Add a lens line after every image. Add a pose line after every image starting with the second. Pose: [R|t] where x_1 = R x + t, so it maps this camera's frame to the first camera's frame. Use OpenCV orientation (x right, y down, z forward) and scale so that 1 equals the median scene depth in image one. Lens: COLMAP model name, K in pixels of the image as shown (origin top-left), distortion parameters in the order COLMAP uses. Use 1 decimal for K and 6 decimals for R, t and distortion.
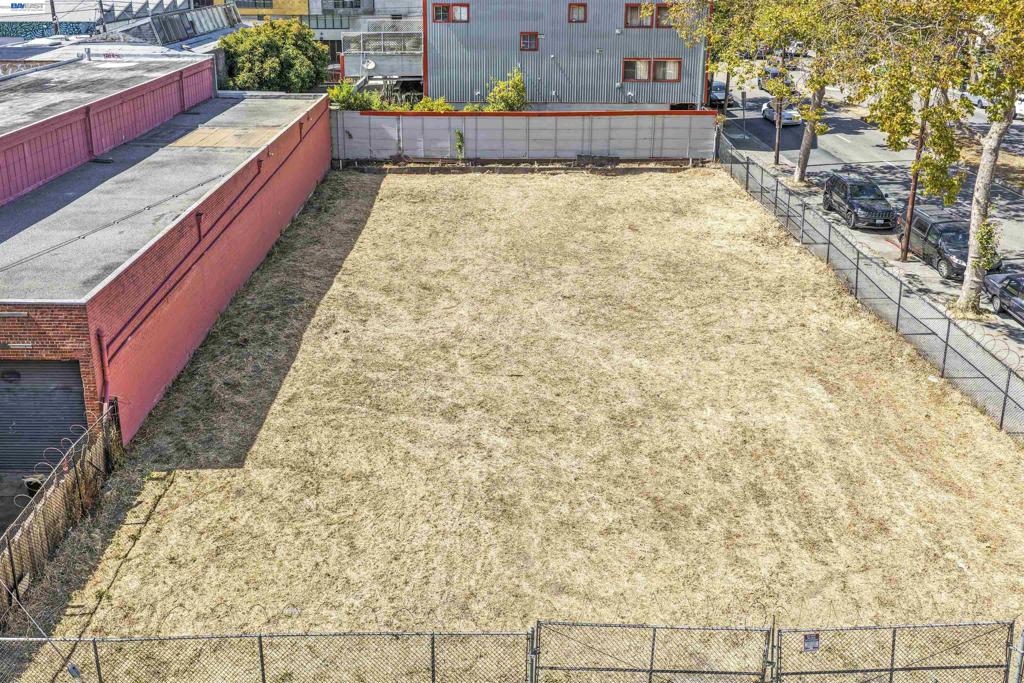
lens RADIAL K [[909.0, 0, 481.8], [0, 909.0, 189.7], [0, 0, 1]] dist [-0.000492, 0.003550]
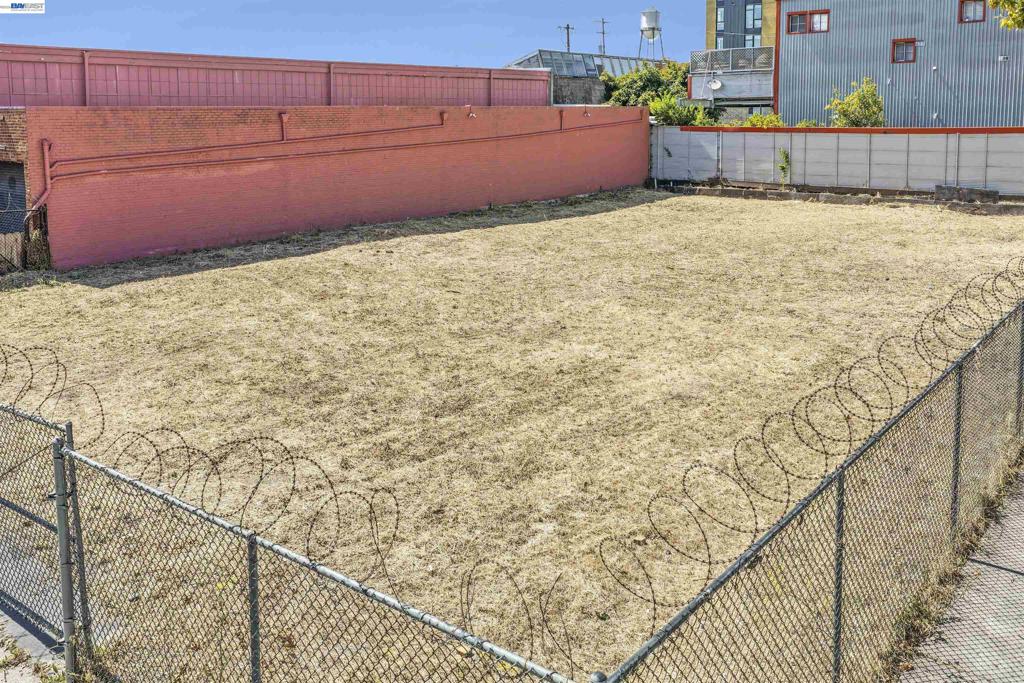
lens RADIAL K [[893.1, 0, 498.4], [0, 893.1, 196.3], [0, 0, 1]] dist [0.002981, -0.000605]
pose [[0.772586, 0.055047, -0.632520, 0.302177], [-0.156516, 0.982002, -0.105713, 0.107927], [0.615316, 0.180672, 0.767296, 0.222717]]
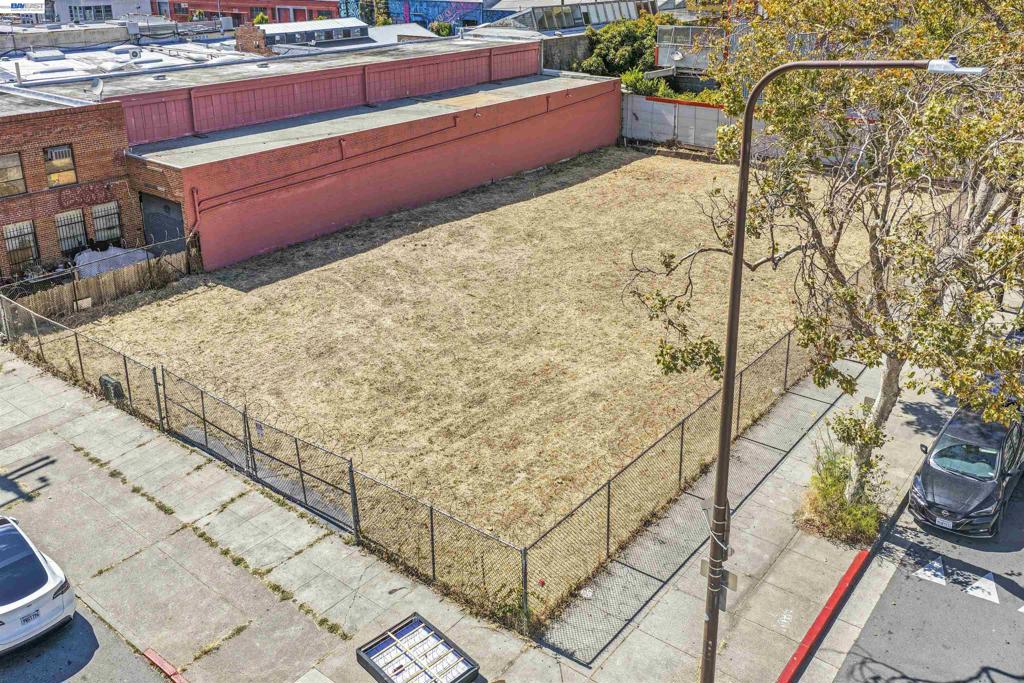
lens RADIAL K [[889.8, 0, 495.8], [0, 889.8, 231.8], [0, 0, 1]] dist [-0.003034, 0.013224]
pose [[0.772209, 0.179358, -0.609528, 0.431376], [-0.149196, 0.983693, 0.100442, -0.005156], [0.617603, 0.013377, 0.786376, 0.030531]]
